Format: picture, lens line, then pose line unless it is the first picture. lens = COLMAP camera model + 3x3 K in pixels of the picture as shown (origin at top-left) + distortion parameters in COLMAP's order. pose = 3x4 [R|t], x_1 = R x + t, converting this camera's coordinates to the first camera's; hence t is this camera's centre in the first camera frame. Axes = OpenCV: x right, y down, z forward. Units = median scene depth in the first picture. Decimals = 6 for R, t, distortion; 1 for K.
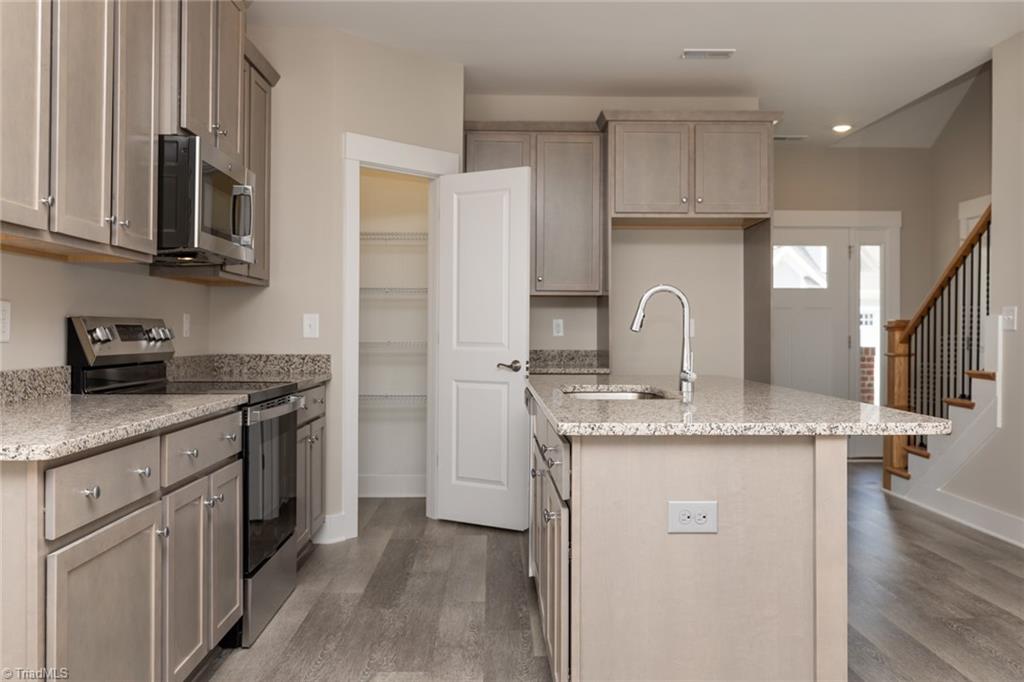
lens RADIAL K [[878.9, 0, 512.0], [0, 878.9, 341.0], [0, 0, 1]] dist [0.008526, 0.003986]
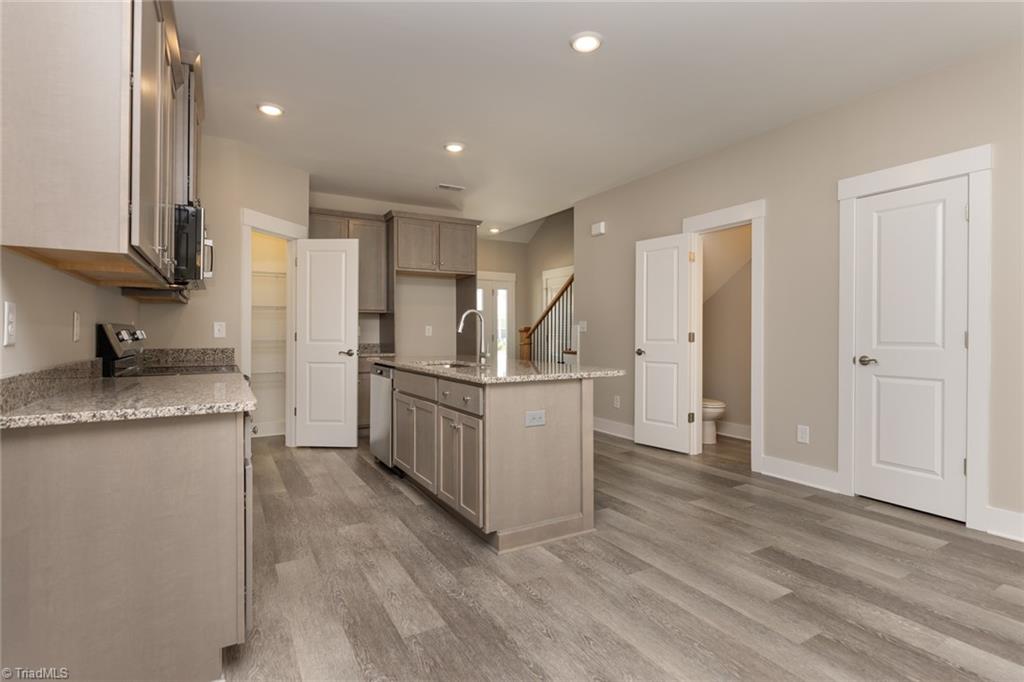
lens RADIAL K [[499.8, 0, 517.7], [0, 499.8, 341.7], [0, 0, 1]] dist [-0.003738, -0.000389]
pose [[0.875596, -0.010890, 0.482922, -0.182331], [0.007467, 0.999932, 0.009010, -0.000228], [-0.482987, -0.004284, 0.875617, -0.024922]]
